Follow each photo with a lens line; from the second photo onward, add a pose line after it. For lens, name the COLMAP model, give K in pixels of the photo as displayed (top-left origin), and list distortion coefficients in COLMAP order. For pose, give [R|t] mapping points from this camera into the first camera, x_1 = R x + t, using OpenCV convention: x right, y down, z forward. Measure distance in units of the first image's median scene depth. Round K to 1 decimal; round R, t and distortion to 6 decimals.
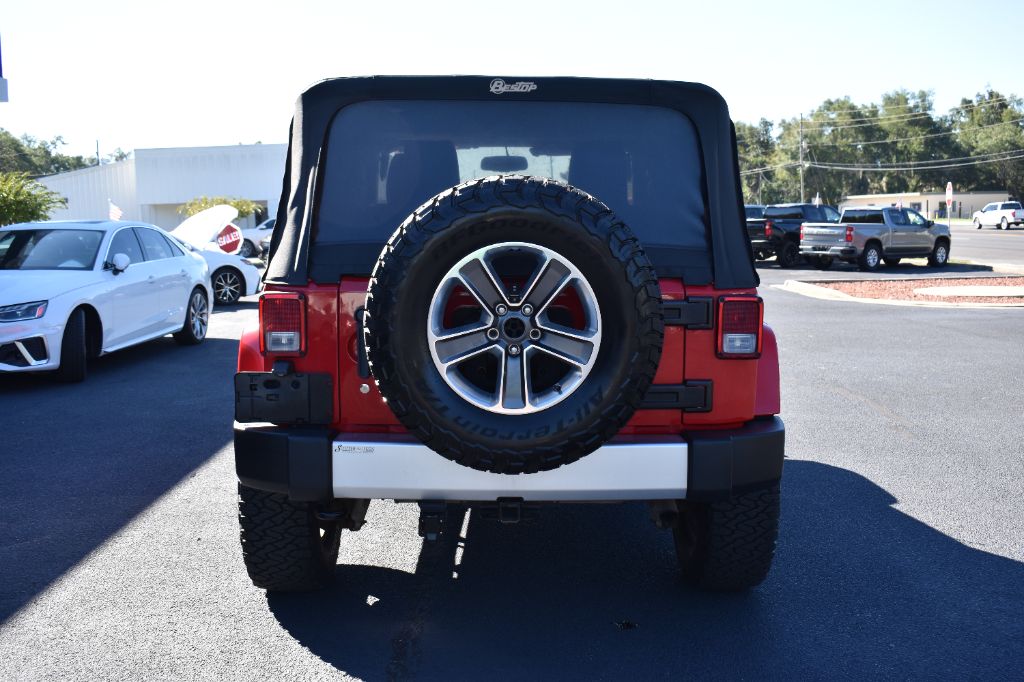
lens RADIAL K [[1065.0, 0, 512.0], [0, 1065.0, 341.0], [0, 0, 1]] dist [-0.057193, -0.008818]
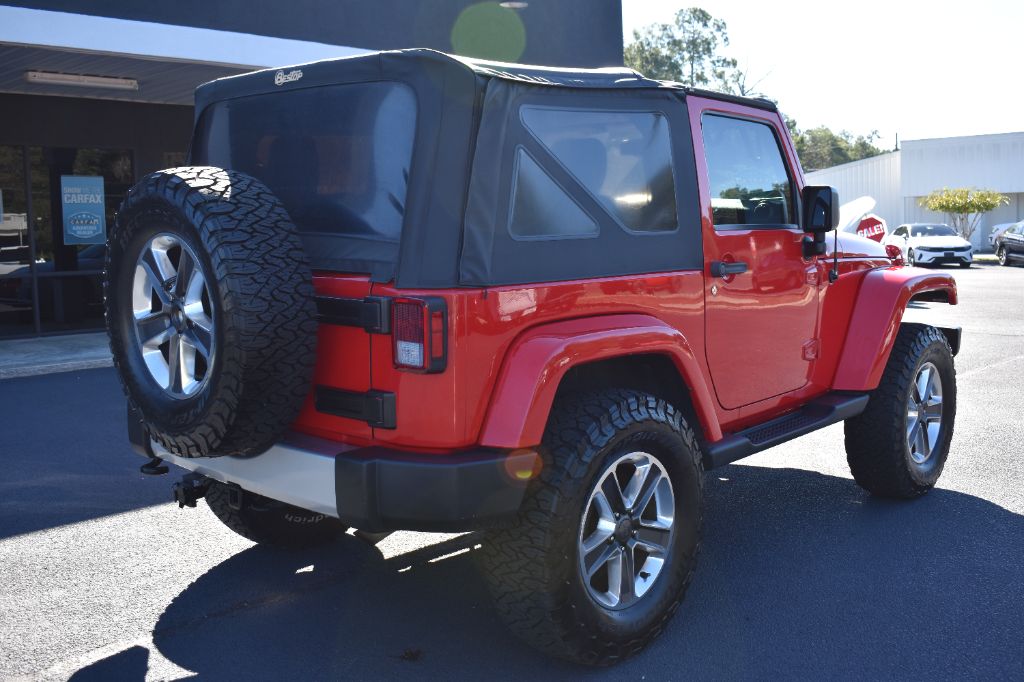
lens RADIAL K [[1065.0, 0, 512.0], [0, 1065.0, 341.0], [0, 0, 1]] dist [-0.057193, -0.008818]
pose [[0.702337, 0.081479, -0.707166, 0.799230], [-0.076850, 0.996300, 0.038468, -0.043285], [0.707684, 0.027329, 0.706000, 0.418120]]
